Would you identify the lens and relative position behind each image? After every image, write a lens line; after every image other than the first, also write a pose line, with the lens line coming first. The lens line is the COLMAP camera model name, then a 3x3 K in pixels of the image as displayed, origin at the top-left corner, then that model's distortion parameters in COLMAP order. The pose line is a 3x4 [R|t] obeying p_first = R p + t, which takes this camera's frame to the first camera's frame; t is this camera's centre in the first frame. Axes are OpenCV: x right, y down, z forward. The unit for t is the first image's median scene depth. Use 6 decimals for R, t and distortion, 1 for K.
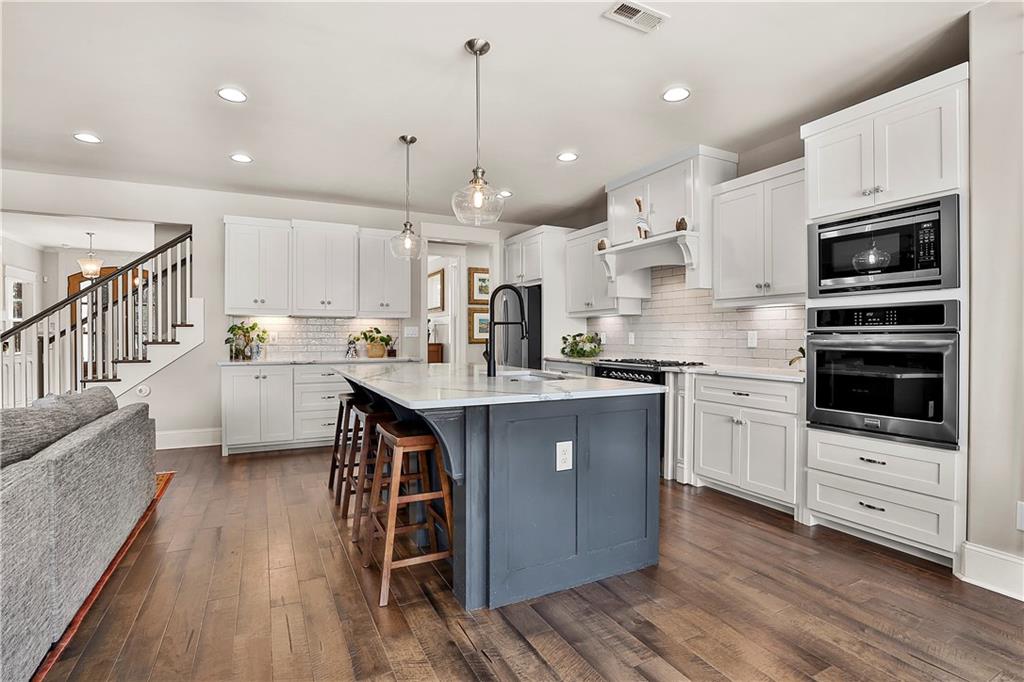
lens RADIAL K [[510.0, 0, 539.5], [0, 510.0, 334.2], [0, 0, 1]] dist [-0.035657, 0.035577]
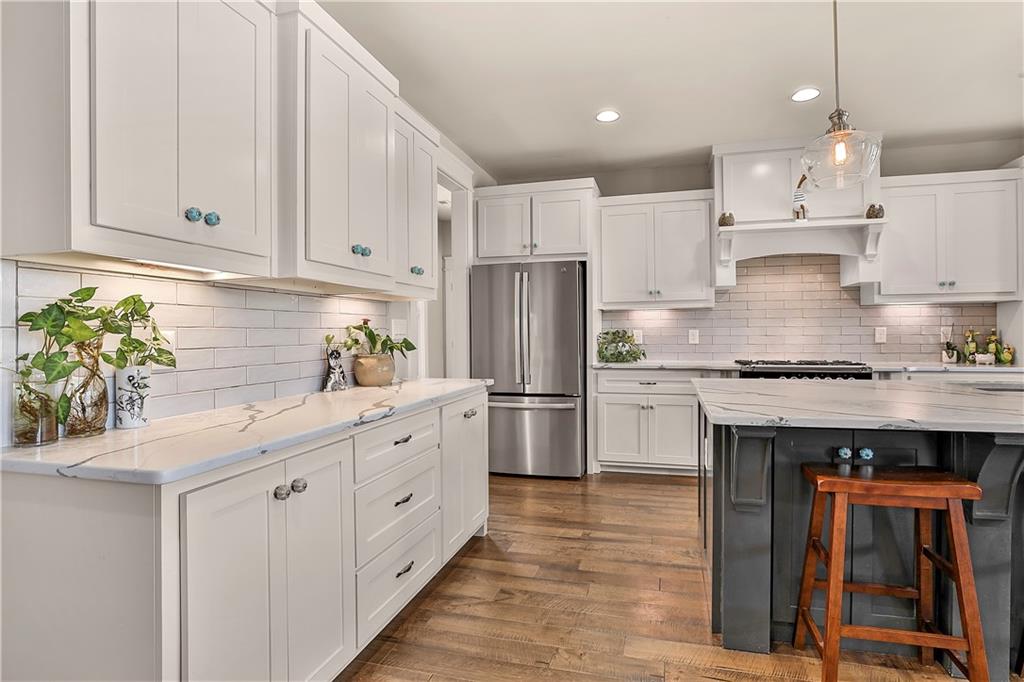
lens RADIAL K [[510.0, 0, 539.5], [0, 510.0, 334.2], [0, 0, 1]] dist [-0.035657, 0.035577]
pose [[0.671831, -0.009548, 0.740643, -0.657685], [0.006038, 0.999954, 0.007414, -0.003023], [-0.740680, -0.000509, 0.671858, 0.673365]]
